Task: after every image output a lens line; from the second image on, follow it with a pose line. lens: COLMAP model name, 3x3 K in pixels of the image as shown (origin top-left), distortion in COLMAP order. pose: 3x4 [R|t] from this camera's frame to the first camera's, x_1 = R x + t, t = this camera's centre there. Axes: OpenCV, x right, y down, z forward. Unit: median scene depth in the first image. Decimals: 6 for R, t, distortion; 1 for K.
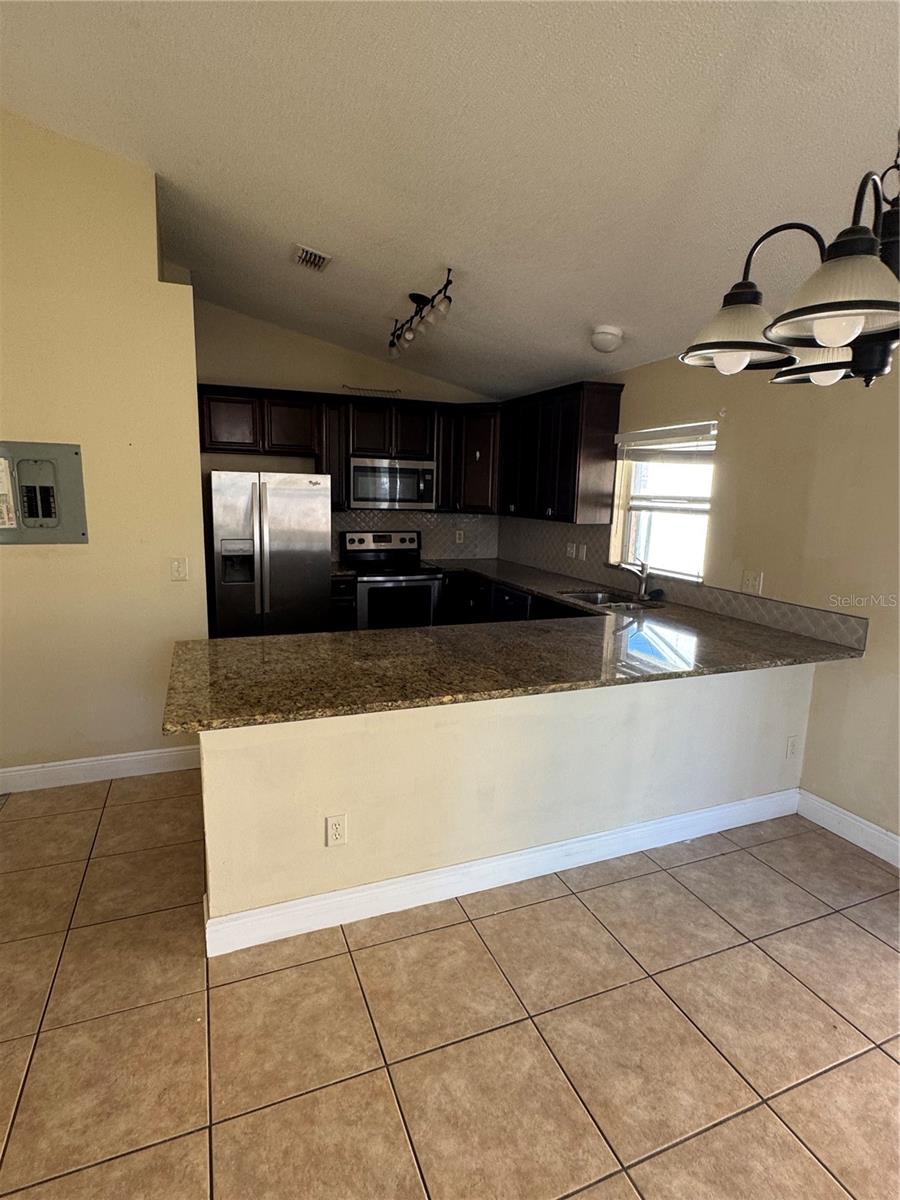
lens RADIAL K [[615.6, 0, 448.7], [0, 615.6, 596.9], [0, 0, 1]] dist [-0.003872, 0.000501]
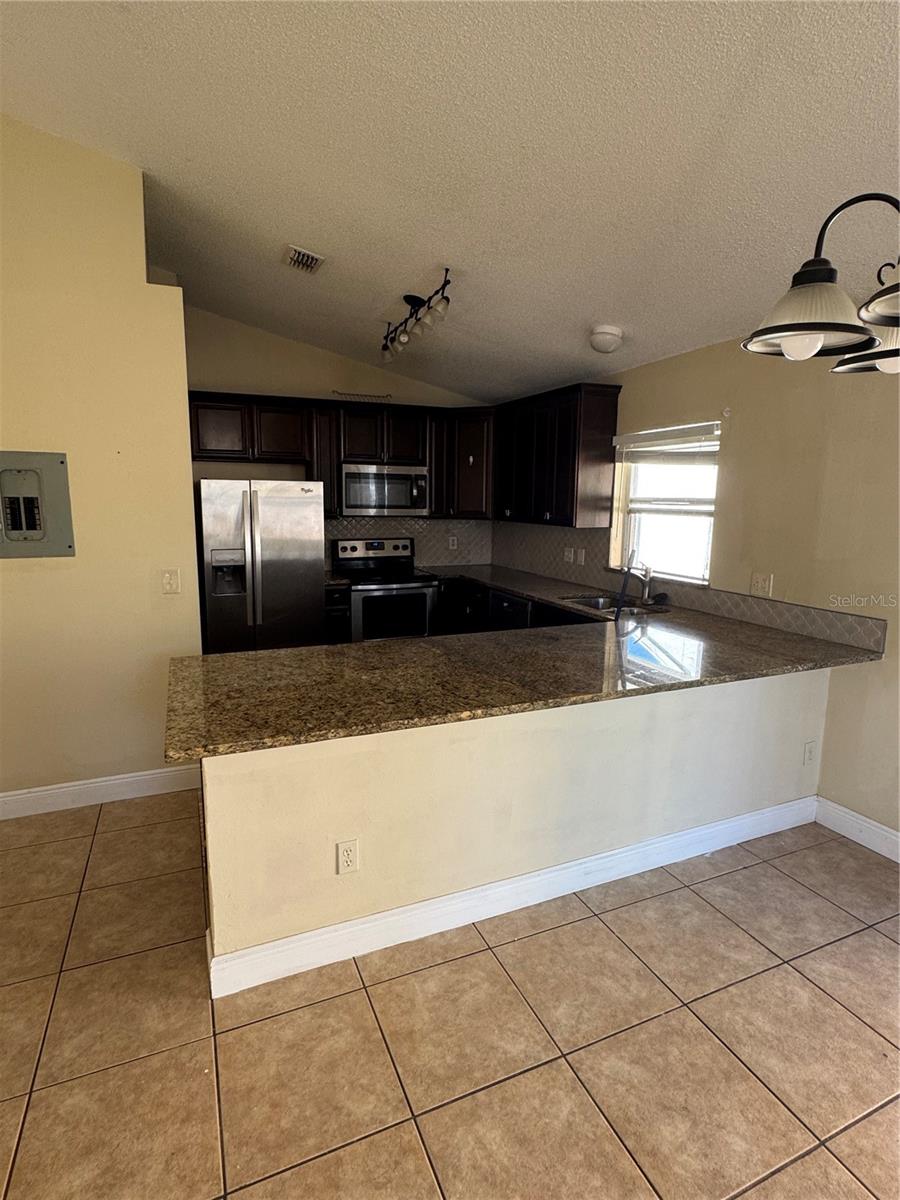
lens RADIAL K [[615.0, 0, 444.0], [0, 615.0, 593.0], [0, 0, 1]] dist [-0.002486, -0.000476]
pose [[0.999655, -0.017903, 0.019238, -0.035755], [0.018210, 0.999707, -0.015937, -0.004665], [-0.018947, 0.016282, 0.999688, 0.039405]]
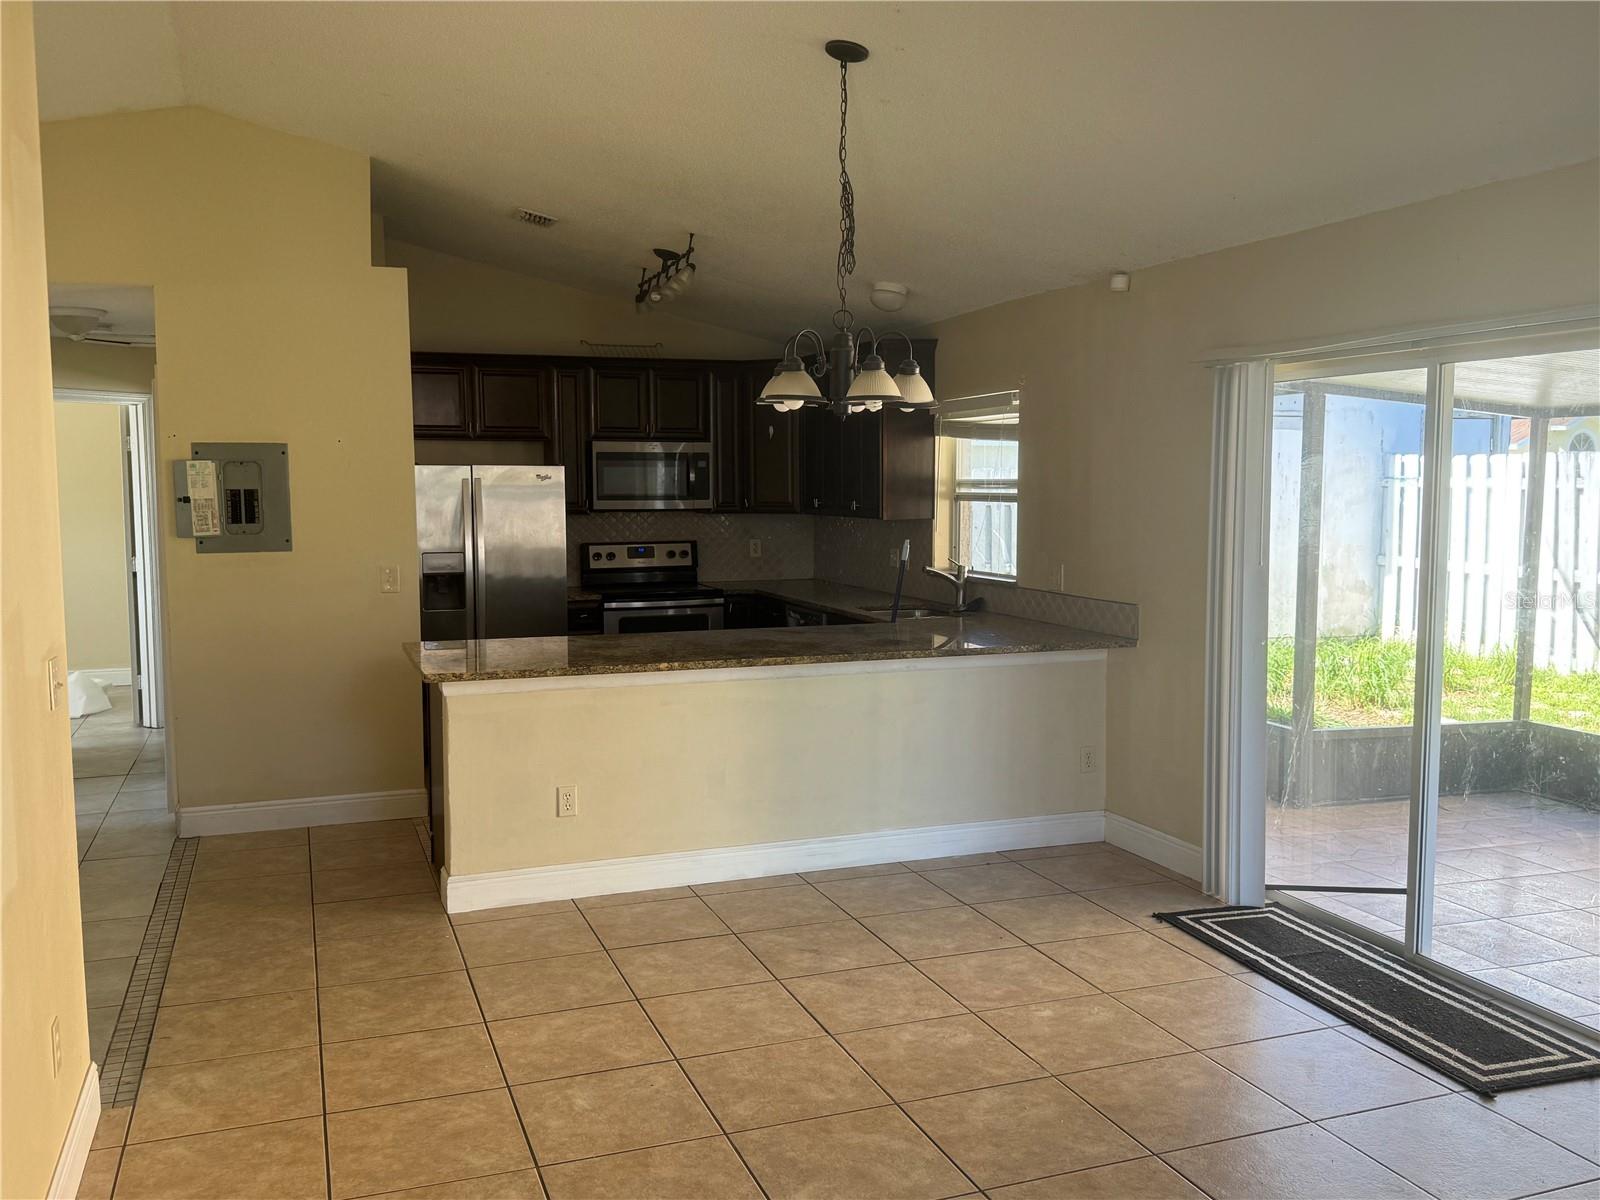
lens RADIAL K [[1362.2, 0, 797.0], [0, 1362.2, 598.2], [0, 0, 1]] dist [0.126551, -0.203762]
pose [[0.999098, -0.028443, -0.031522, 0.229392], [0.025648, 0.995984, -0.085775, 0.186655], [0.033835, 0.084890, 0.995816, -1.054033]]
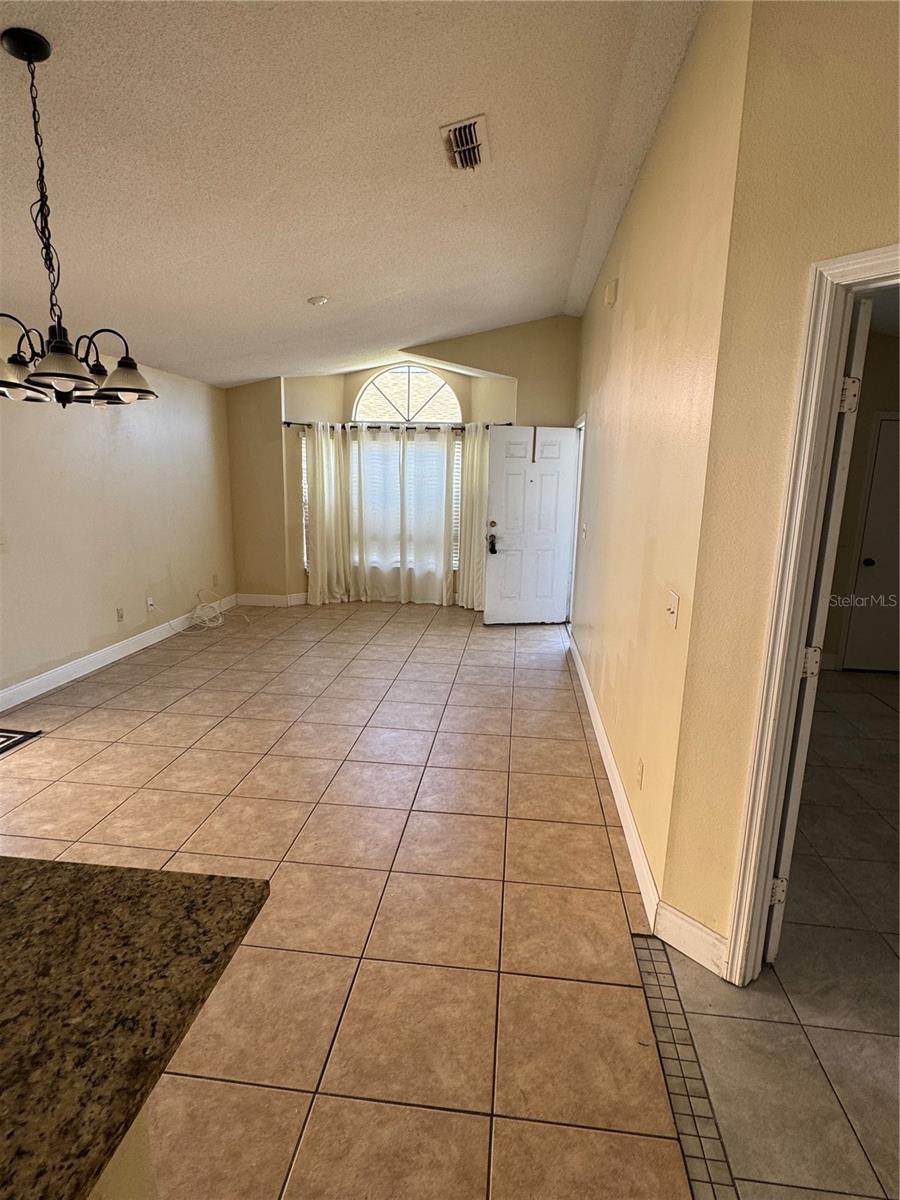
lens RADIAL K [[615.6, 0, 448.7], [0, 615.6, 596.9], [0, 0, 1]] dist [-0.003872, 0.000501]
pose [[-0.875986, -0.136740, 0.462548, -0.510486], [0.043384, 0.932750, 0.357904, -0.148344], [-0.480382, 0.333586, -0.811144, 0.781614]]
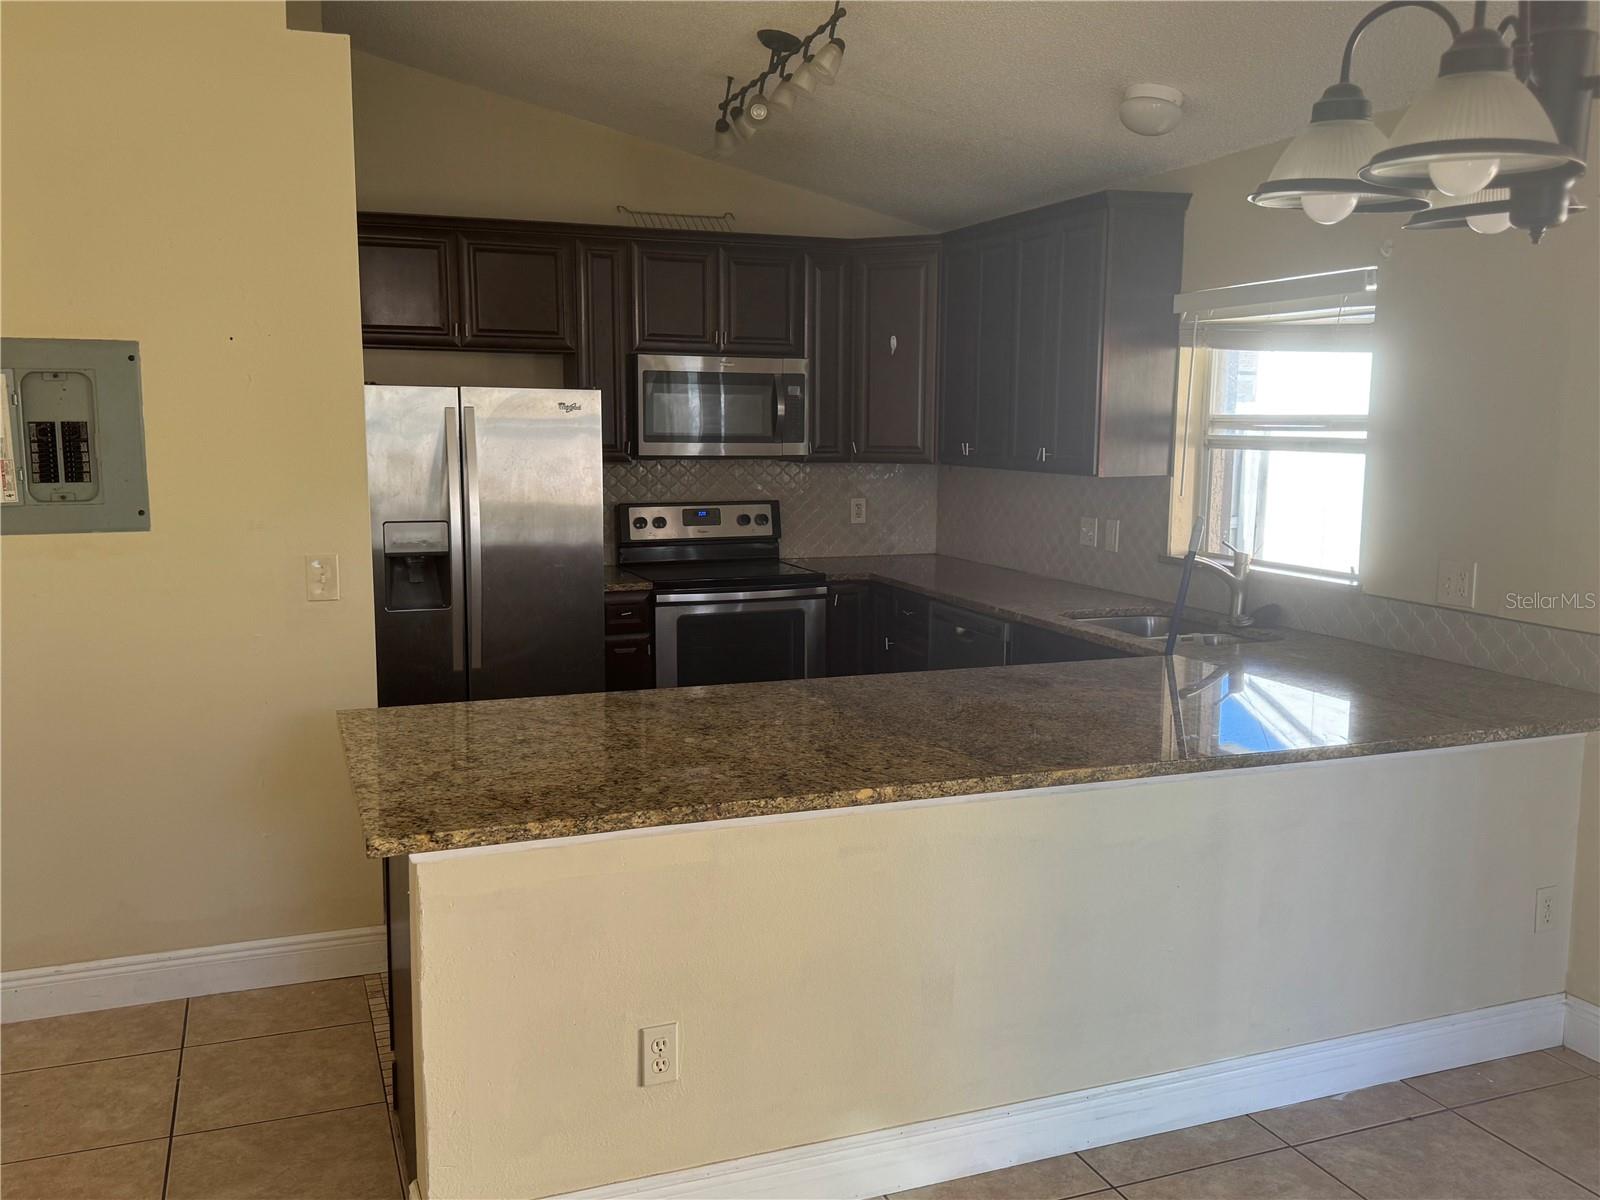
lens RADIAL K [[1362.2, 0, 797.0], [0, 1362.2, 598.2], [0, 0, 1]] dist [0.126551, -0.203762]
pose [[0.999660, -0.018945, -0.017911, -0.026796], [0.018240, 0.999083, -0.038730, 0.026241], [0.018629, 0.038390, 0.999089, -0.158968]]
